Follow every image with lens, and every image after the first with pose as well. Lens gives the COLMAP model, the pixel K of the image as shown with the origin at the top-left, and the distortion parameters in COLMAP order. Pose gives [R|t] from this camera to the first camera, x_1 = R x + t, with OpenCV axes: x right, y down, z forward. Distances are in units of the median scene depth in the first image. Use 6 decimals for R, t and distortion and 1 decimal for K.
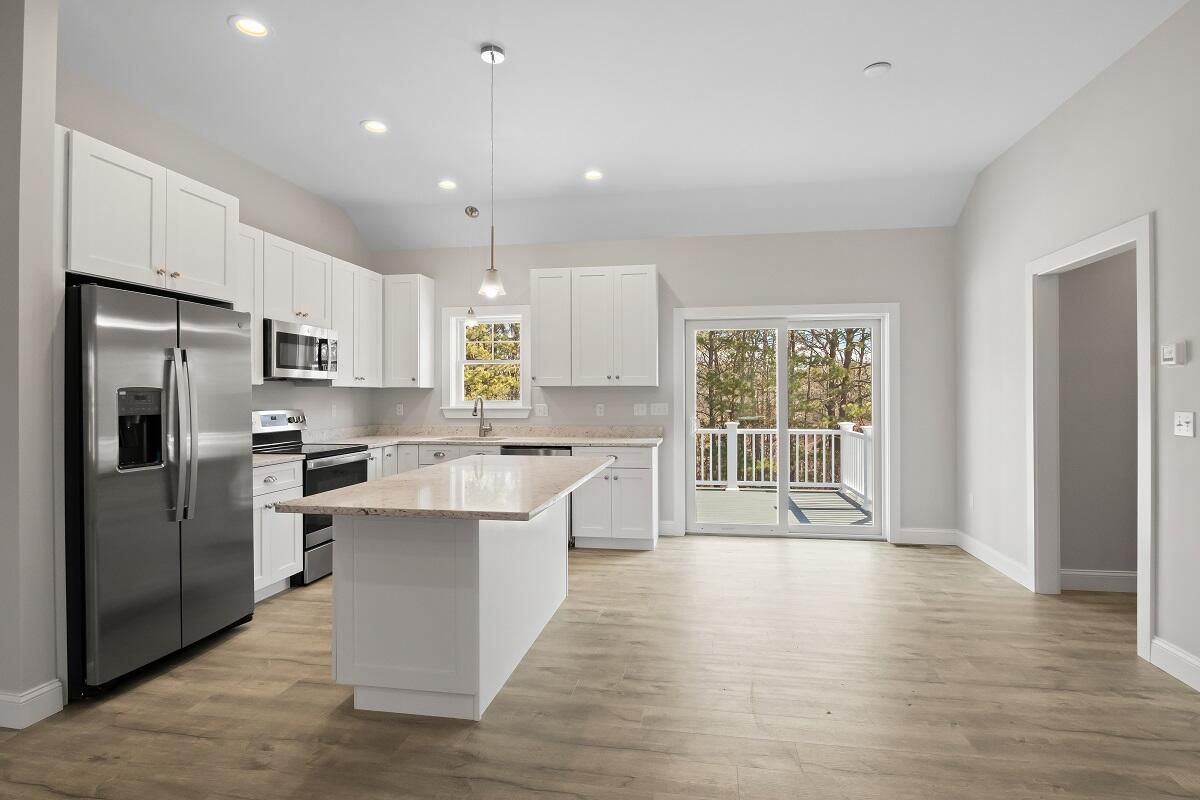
lens RADIAL K [[598.5, 0, 607.4], [0, 598.5, 397.1], [0, 0, 1]] dist [-0.009620, 0.000605]
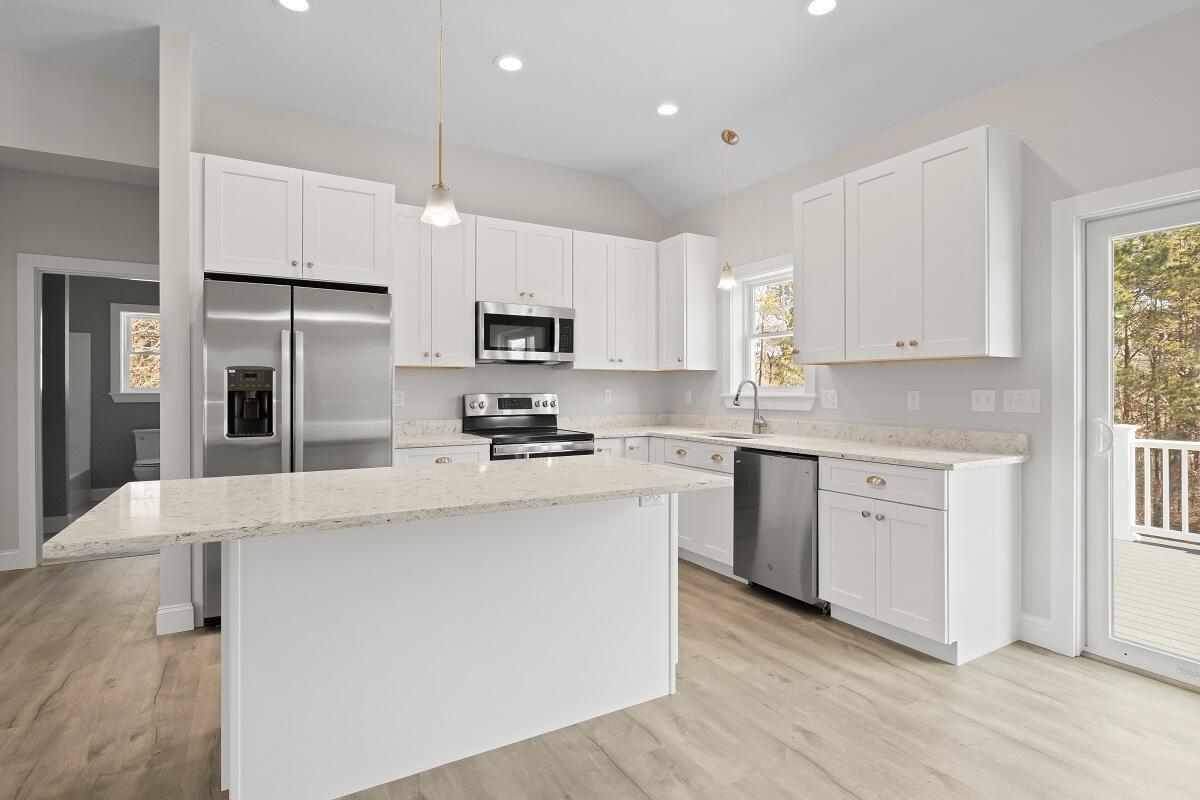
lens RADIAL K [[598.5, 0, 594.7], [0, 598.5, 391.3], [0, 0, 1]] dist [-0.009620, 0.000605]
pose [[0.641970, 0.004946, -0.766713, 0.265812], [-0.004100, 0.999987, 0.003018, 0.012842], [0.766718, 0.001206, 0.641982, 0.403965]]
